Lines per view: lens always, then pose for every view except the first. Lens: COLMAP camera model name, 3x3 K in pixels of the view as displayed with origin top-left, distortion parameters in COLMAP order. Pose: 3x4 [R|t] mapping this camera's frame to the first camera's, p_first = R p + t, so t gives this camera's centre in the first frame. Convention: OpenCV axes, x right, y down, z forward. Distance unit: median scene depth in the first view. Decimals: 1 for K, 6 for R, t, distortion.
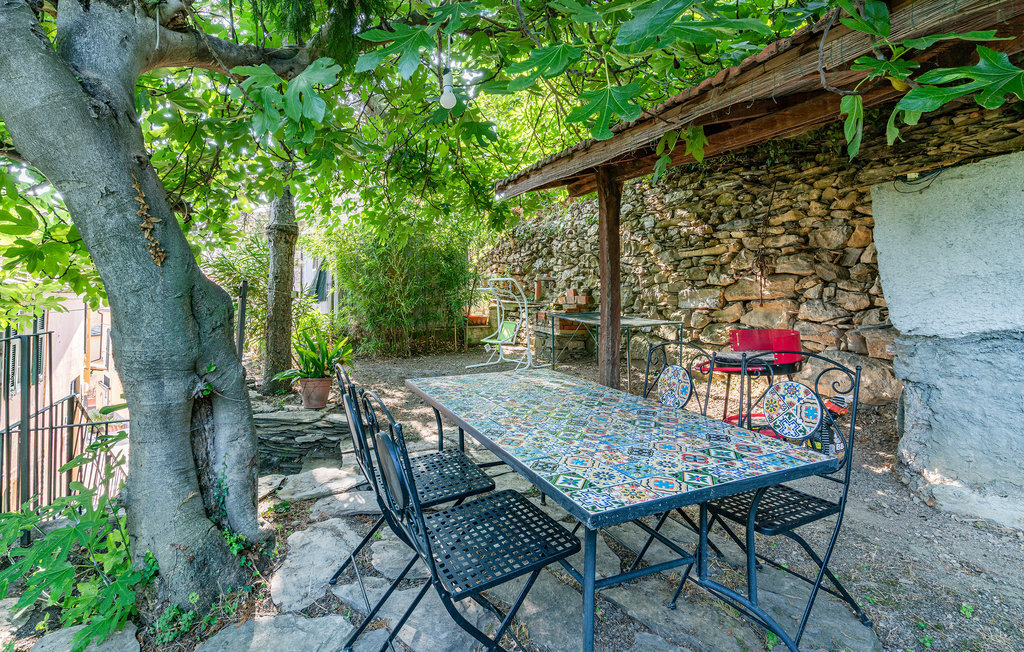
lens RADIAL K [[460.7, 0, 509.5], [0, 460.7, 316.5], [0, 0, 1]] dist [0.003598, 0.000797]
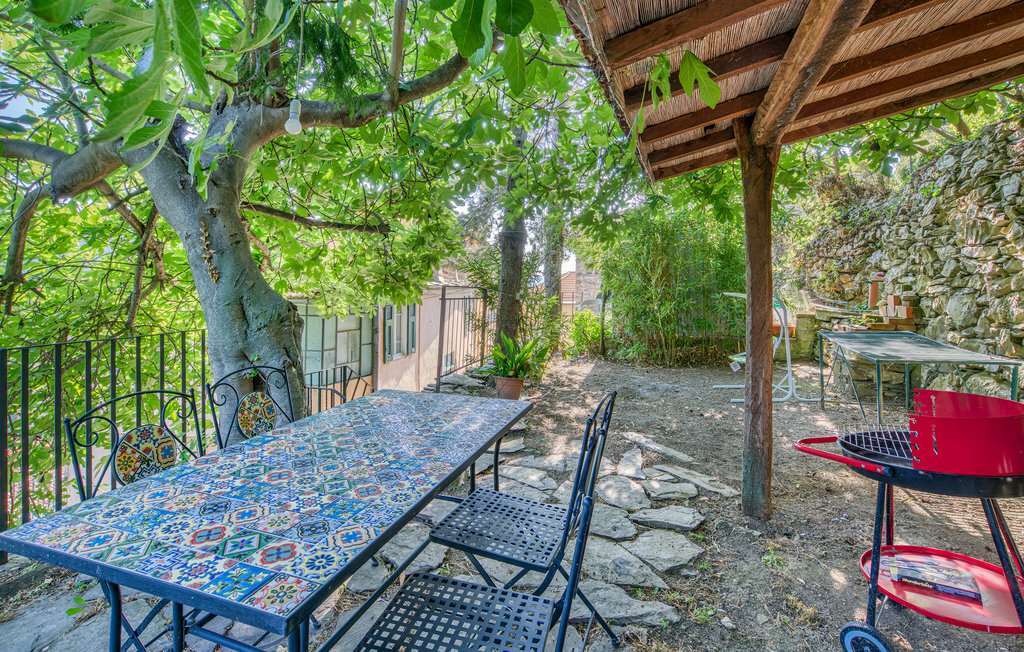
lens RADIAL K [[460.7, 0, 509.5], [0, 460.7, 316.5], [0, 0, 1]] dist [0.003598, 0.000797]
pose [[0.745549, 0.052886, -0.664349, 0.221736], [-0.049155, 0.998495, 0.024324, -0.021498], [0.664636, 0.014521, 0.747026, 0.135395]]
